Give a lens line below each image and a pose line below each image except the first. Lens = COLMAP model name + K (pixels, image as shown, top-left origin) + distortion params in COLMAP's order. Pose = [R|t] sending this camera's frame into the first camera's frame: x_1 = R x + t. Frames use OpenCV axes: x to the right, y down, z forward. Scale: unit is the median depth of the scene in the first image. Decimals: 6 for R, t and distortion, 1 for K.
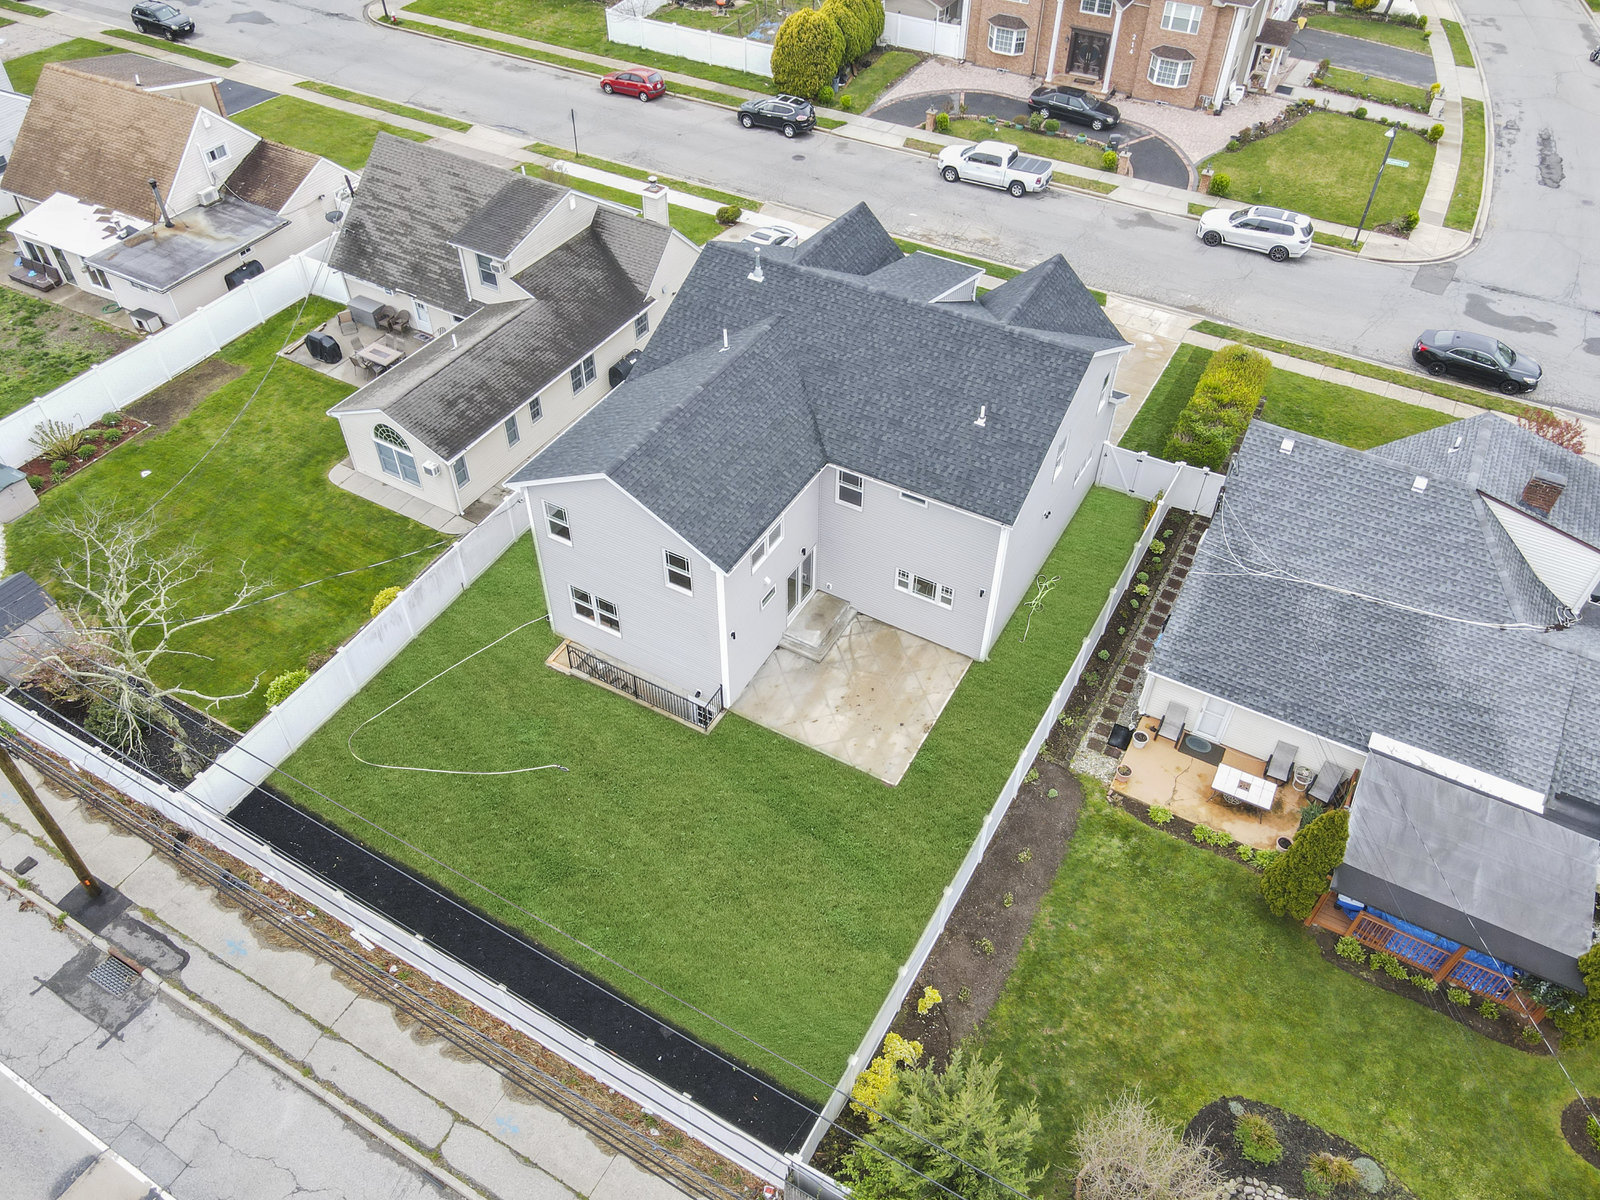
lens RADIAL K [[1171.4, 0, 794.4], [0, 1171.4, 598.6], [0, 0, 1]] dist [0.002562, 0.024504]
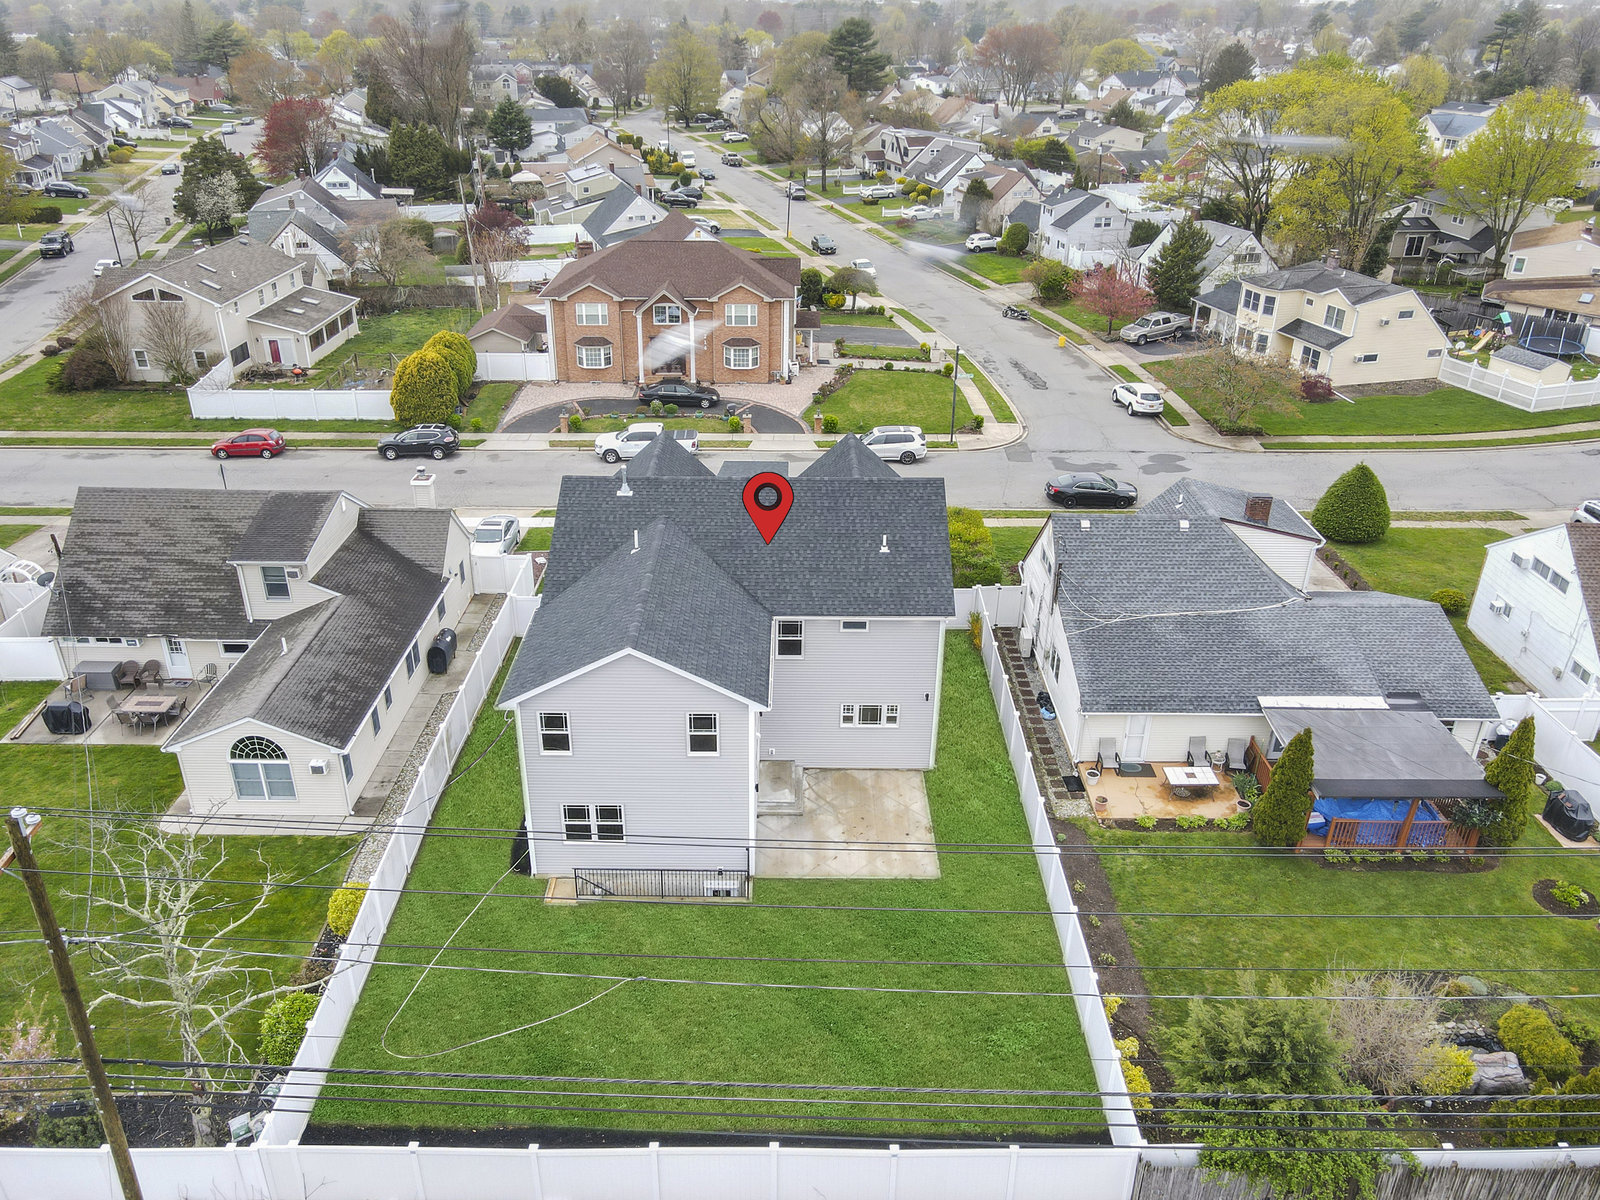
lens RADIAL K [[1197.2, 0, 794.1], [0, 1197.2, 601.2], [0, 0, 1]] dist [-0.007907, 0.058024]
pose [[0.871322, -0.222738, 0.437247, -0.312123], [0.344233, 0.912467, -0.221150, 0.088034], [-0.349715, 0.343208, 0.871727, 0.017548]]
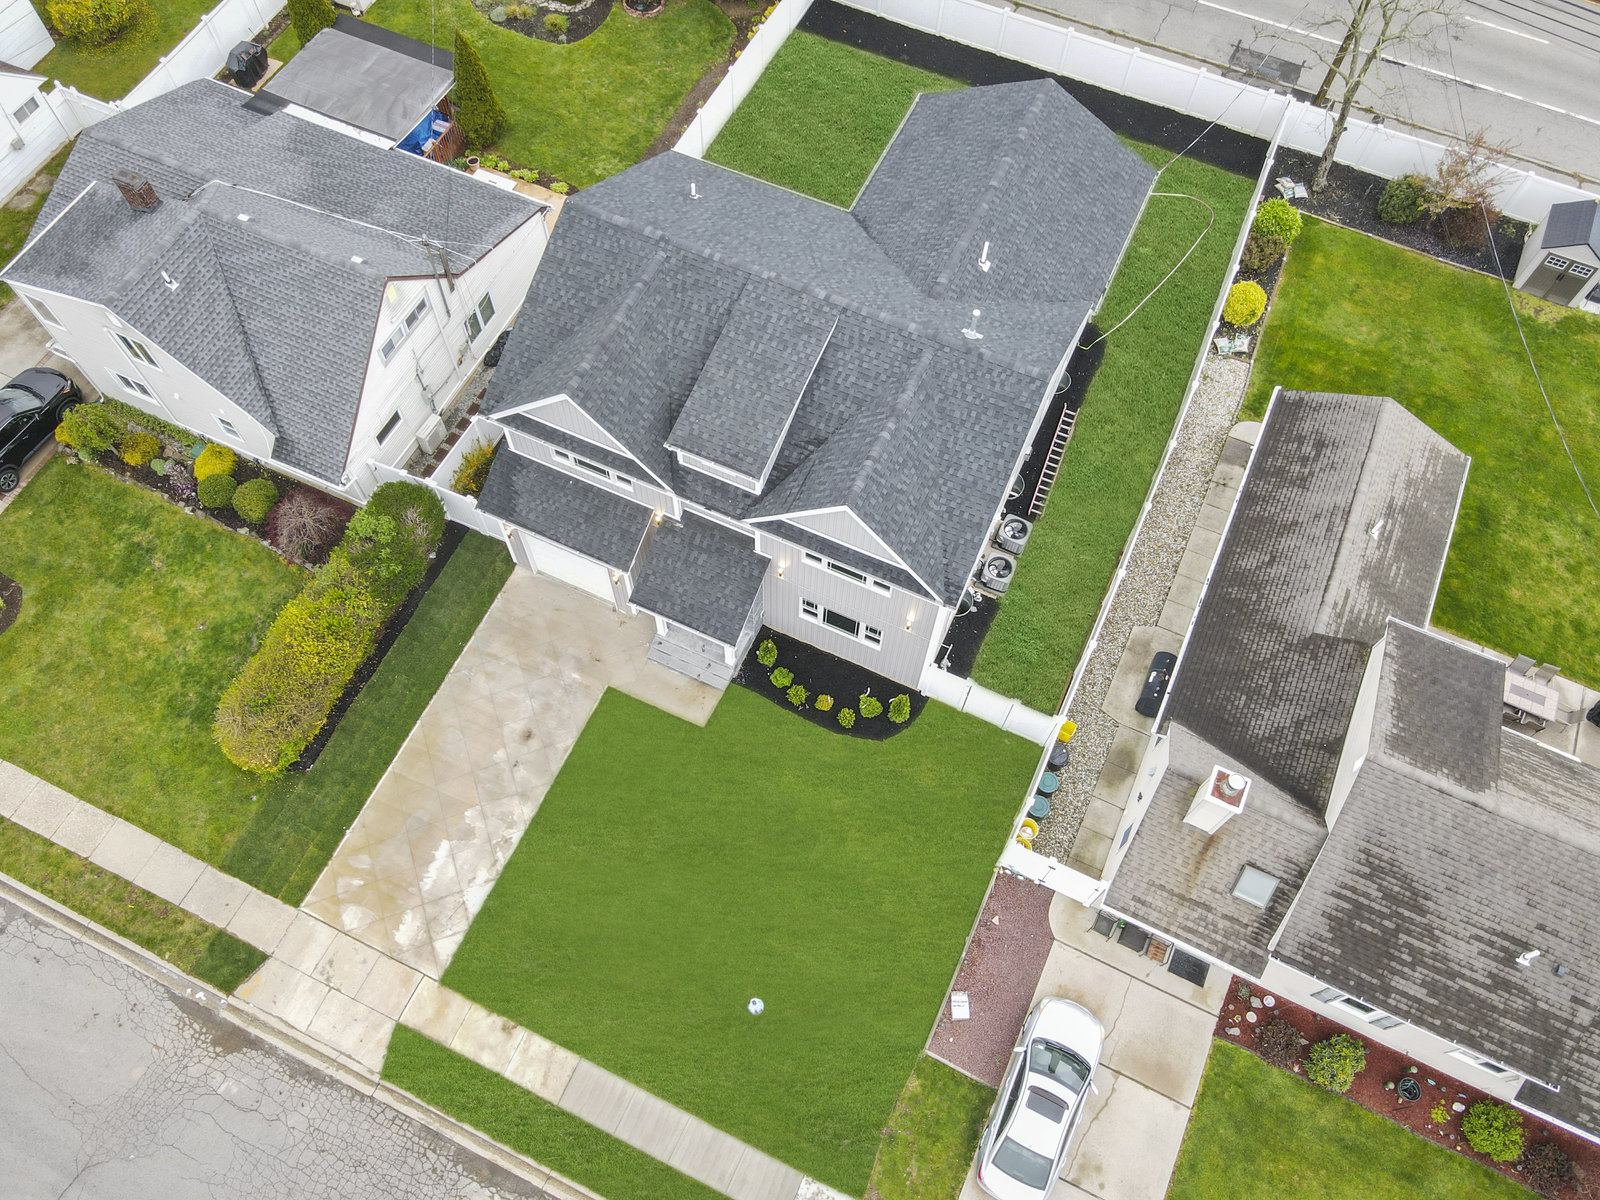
lens RADIAL K [[1171.4, 0, 794.4], [0, 1171.4, 598.6], [0, 0, 1]] dist [0.002562, 0.024504]
pose [[-0.996391, 0.061922, -0.058061, 0.109309], [-0.073700, -0.291698, 0.953667, -0.822767], [0.042117, 0.954504, 0.295209, 0.732297]]
